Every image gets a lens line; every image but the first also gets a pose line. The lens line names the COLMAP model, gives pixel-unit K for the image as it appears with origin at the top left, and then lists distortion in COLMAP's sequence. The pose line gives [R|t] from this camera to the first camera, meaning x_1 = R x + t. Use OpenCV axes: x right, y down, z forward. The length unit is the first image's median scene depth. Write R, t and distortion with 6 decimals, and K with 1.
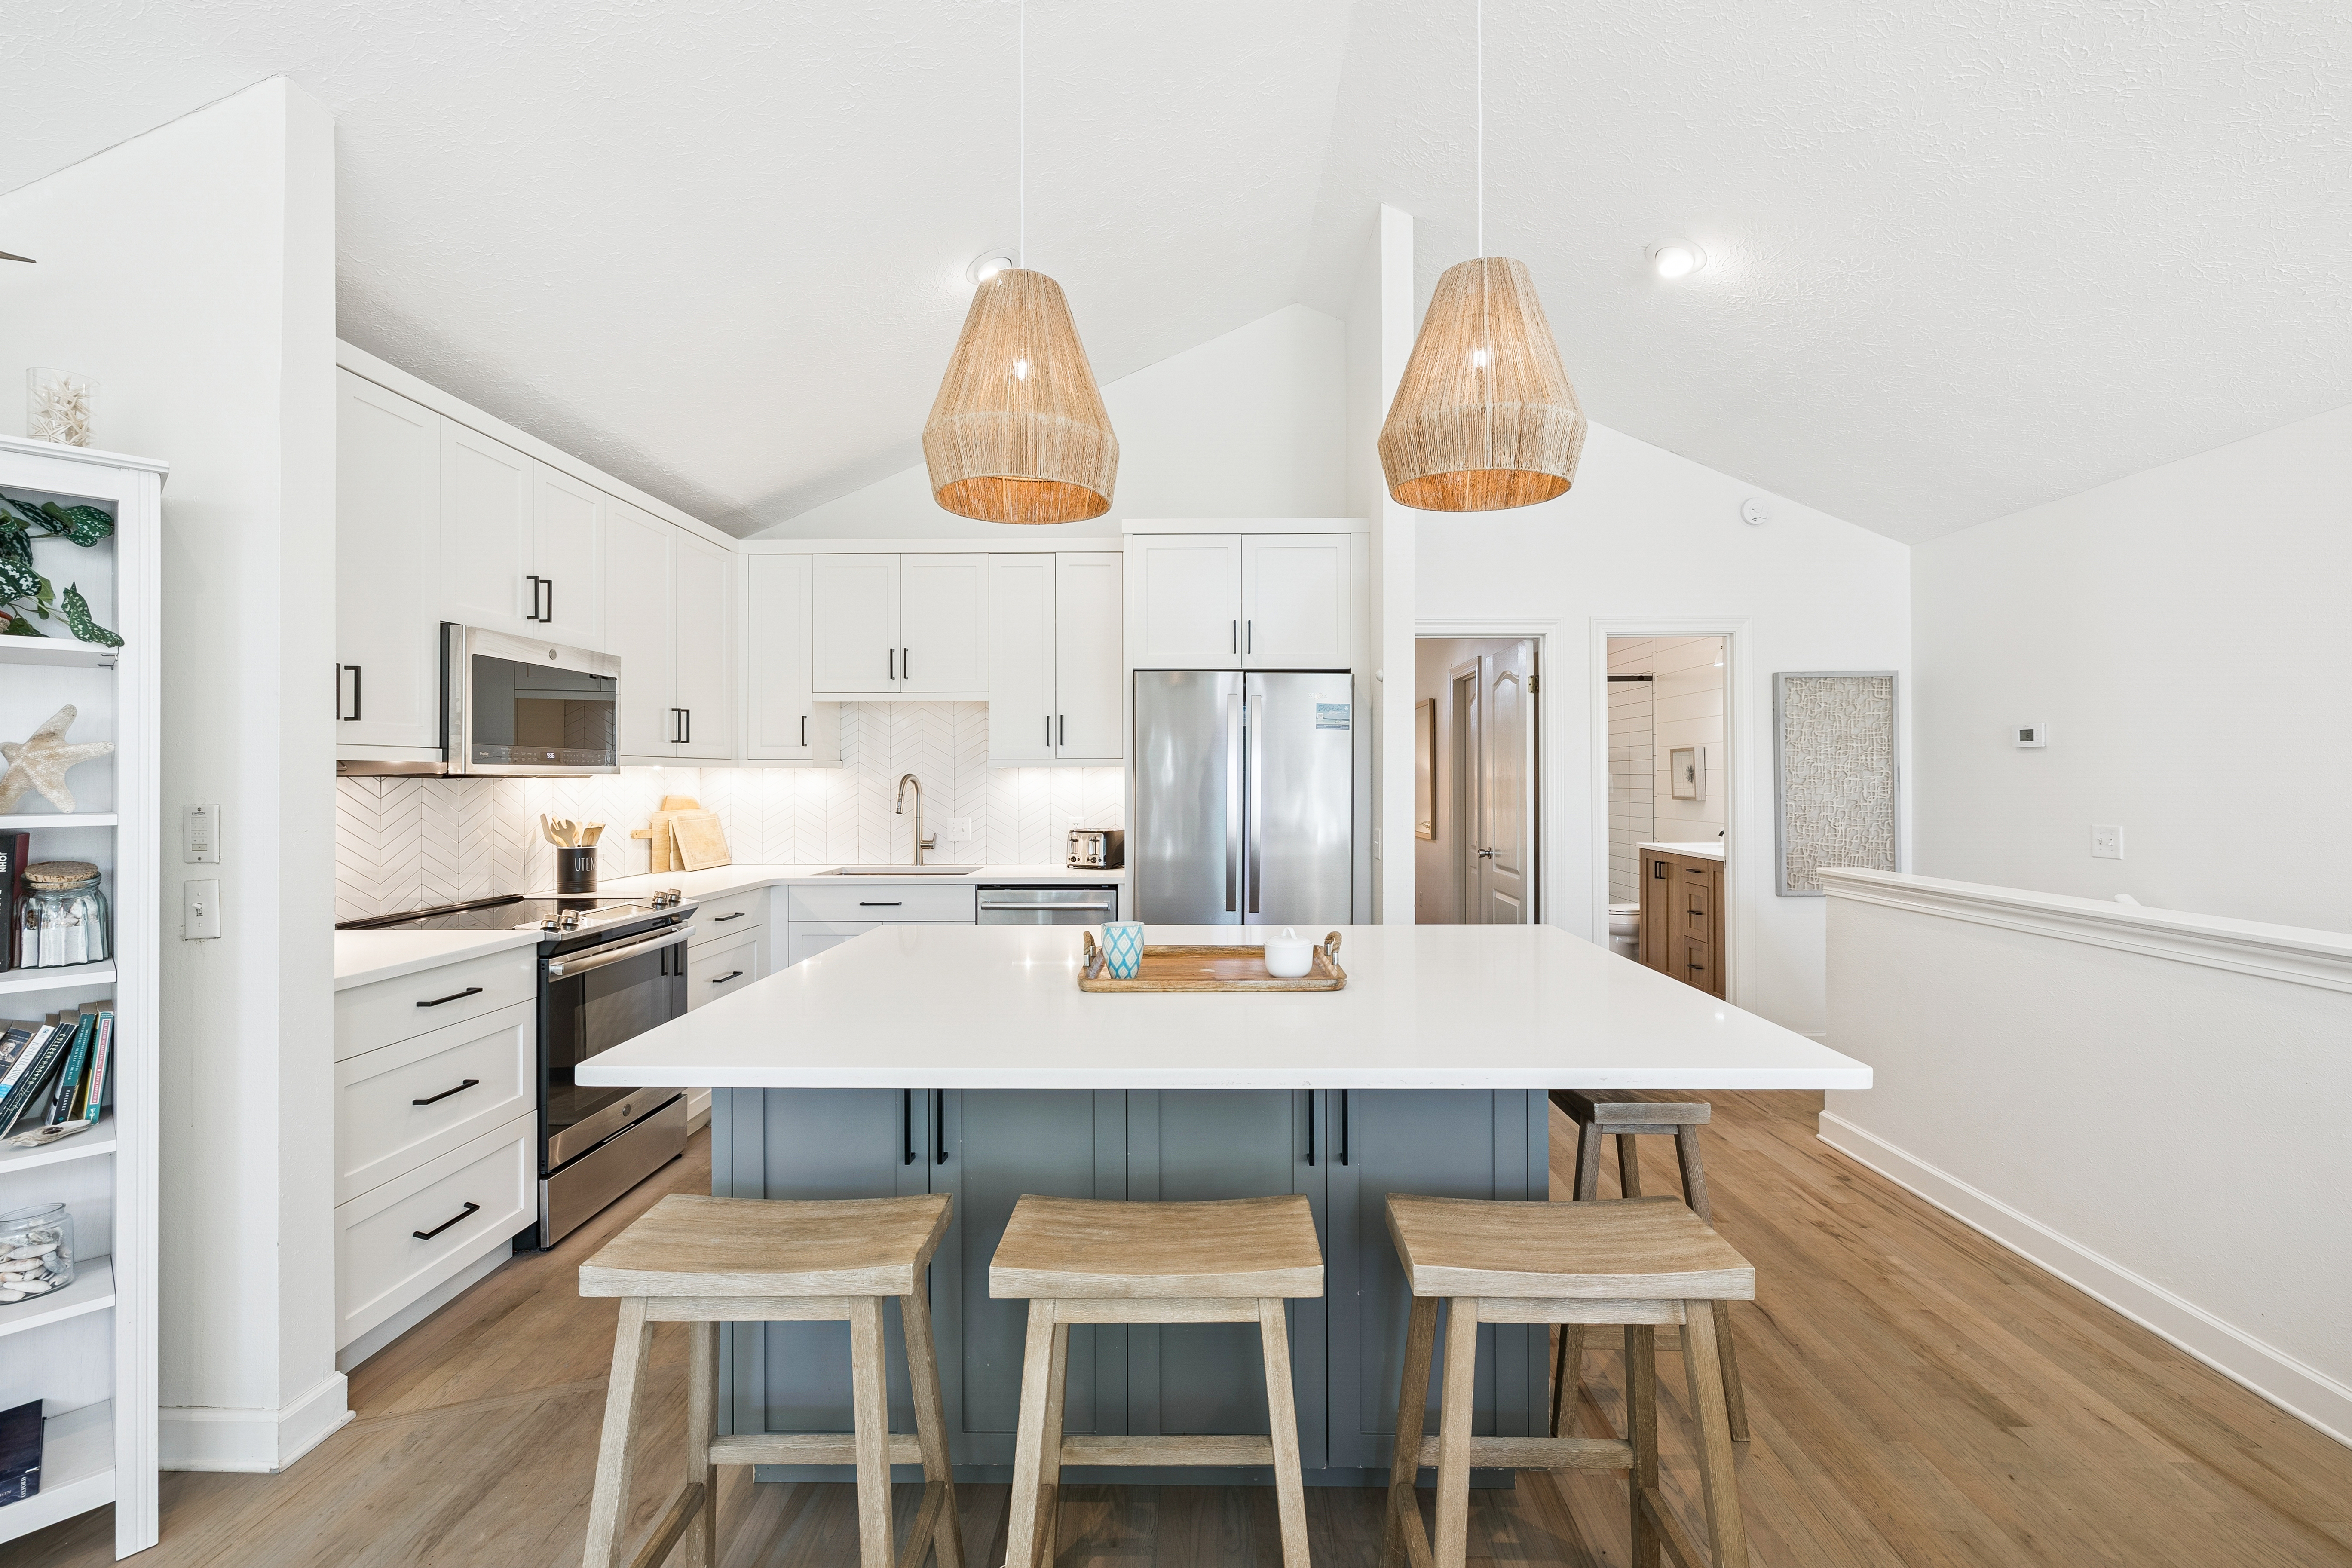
lens RADIAL K [[1002.0, 0, 1184.4], [0, 1002.0, 776.2], [0, 0, 1]] dist [-0.000041, 0.000760]
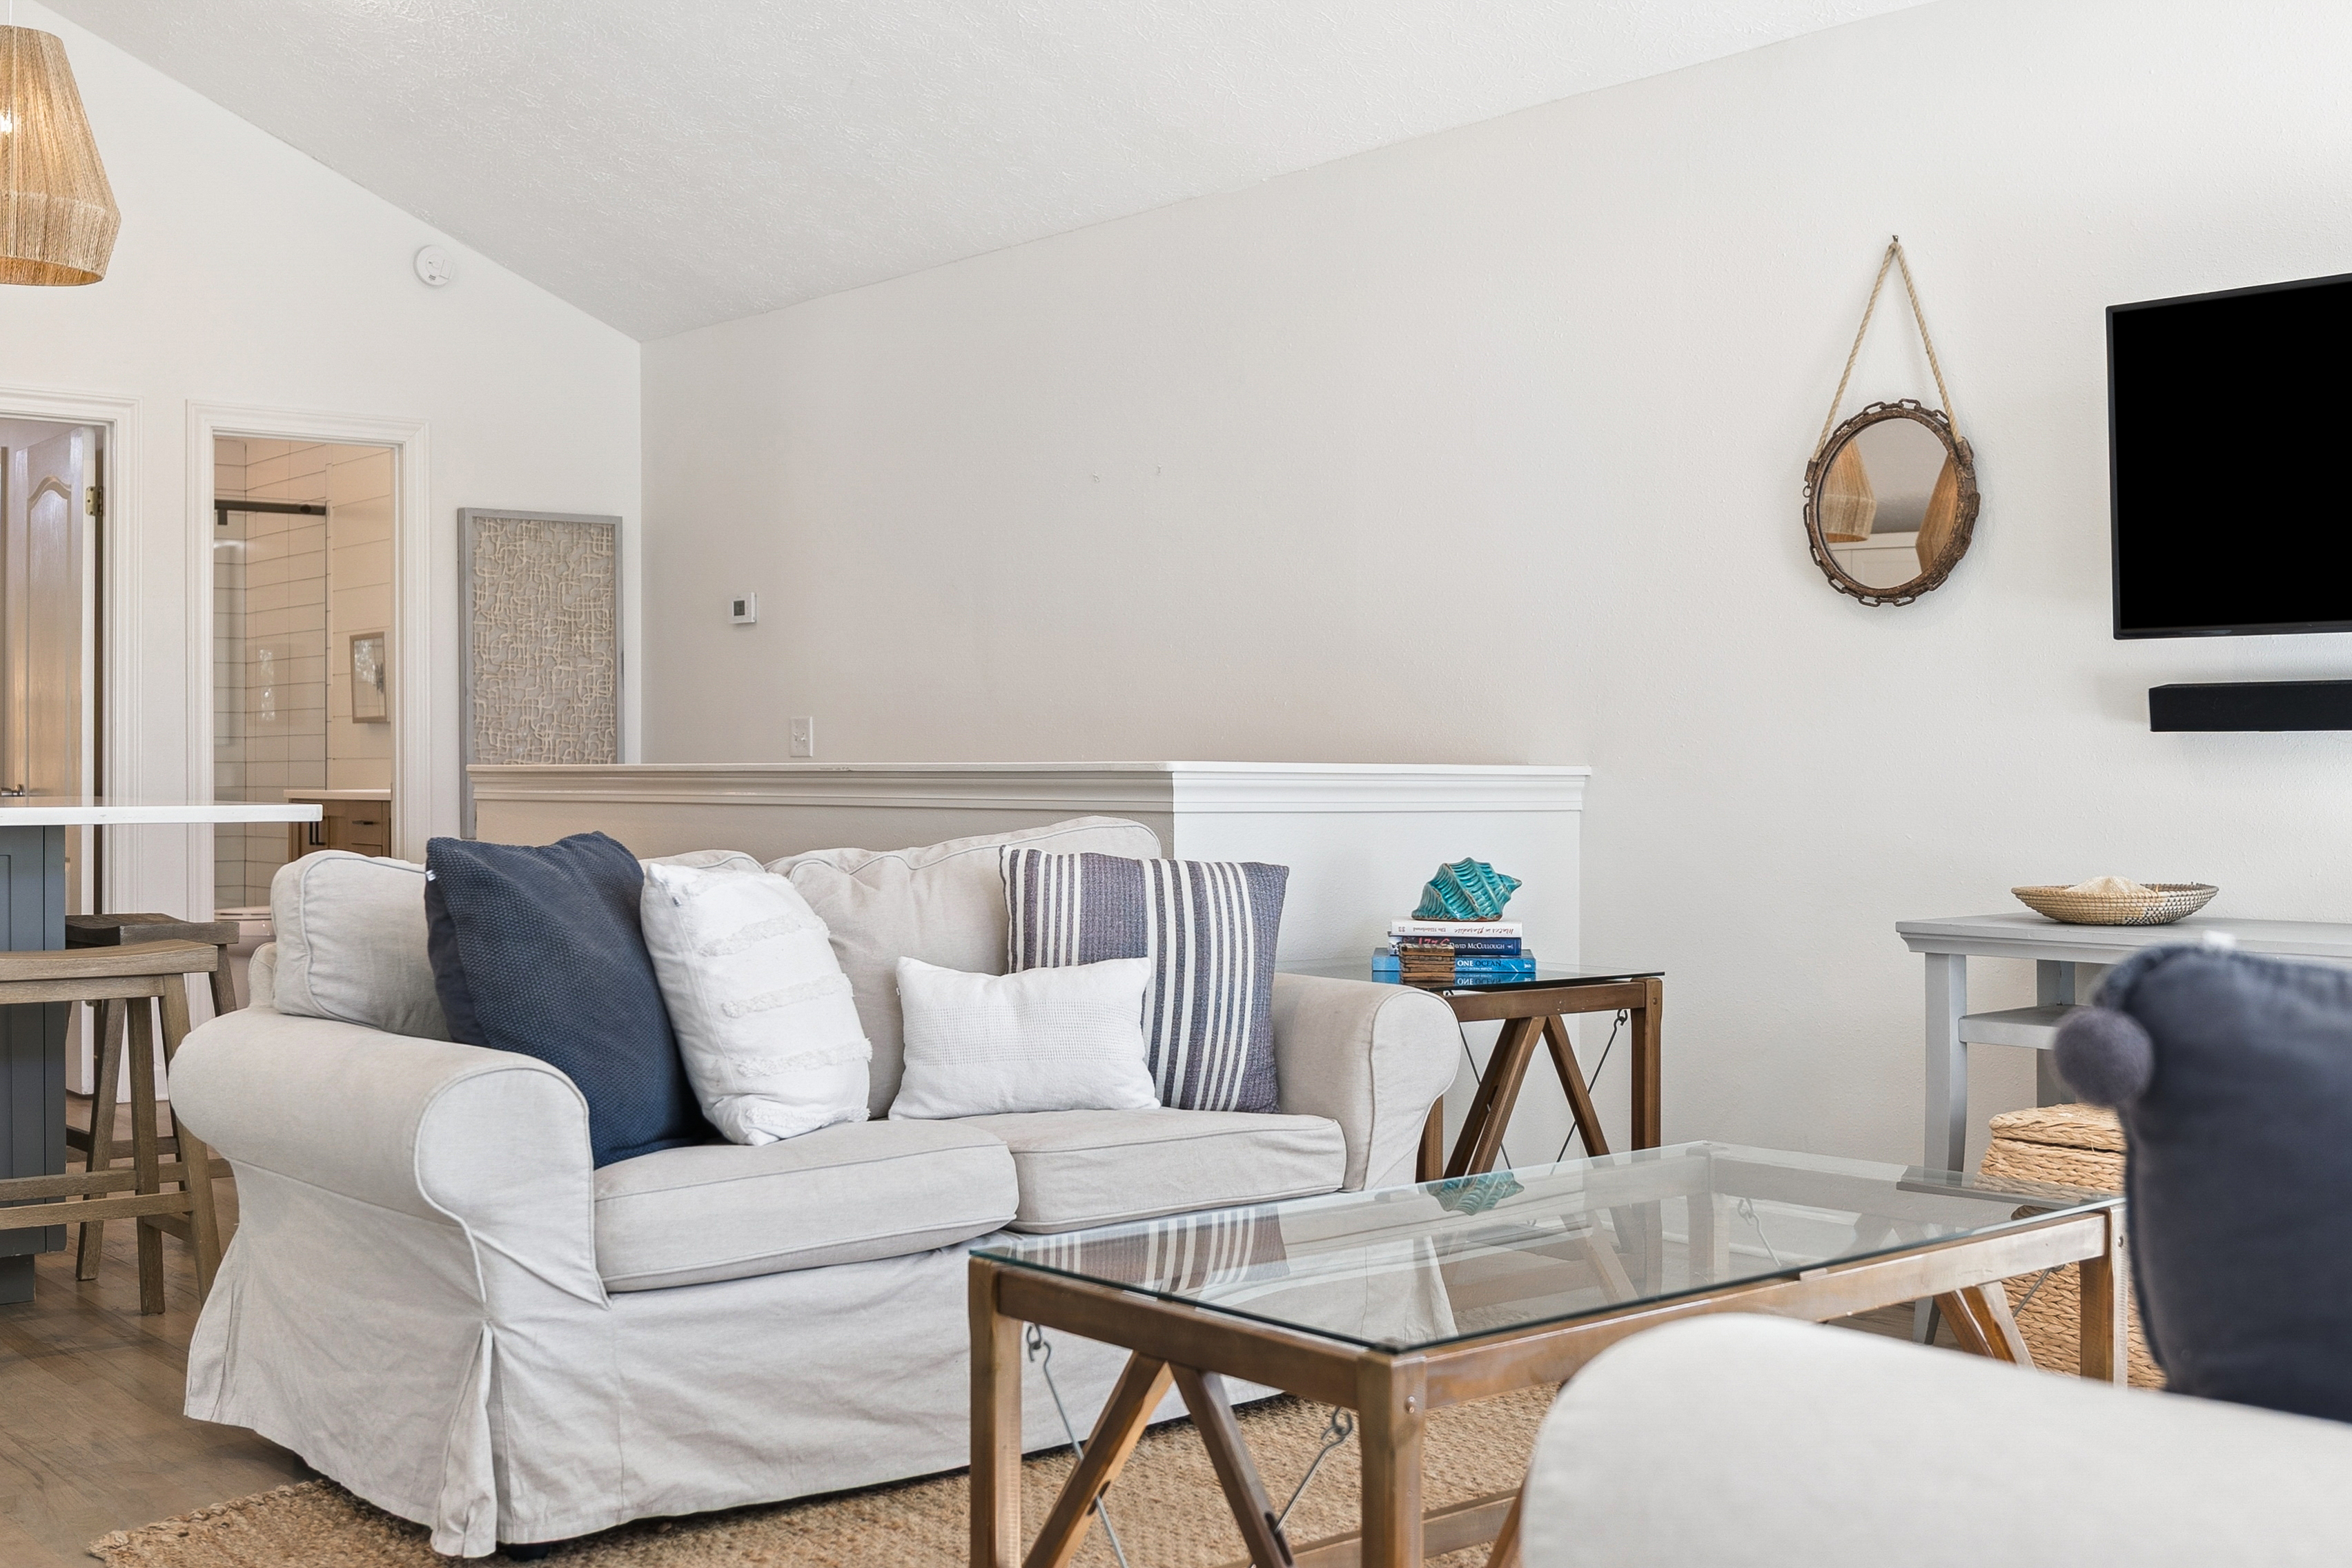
lens RADIAL K [[2586.0, 0, 1169.9], [0, 2586.0, 736.8], [0, 0, 1]] dist [-0.035469, 0.000000]
pose [[0.757190, 0.009360, 0.653128, -0.196743], [-0.001744, 0.999923, -0.012307, 0.077760], [-0.653192, 0.008180, 0.757148, -0.681665]]
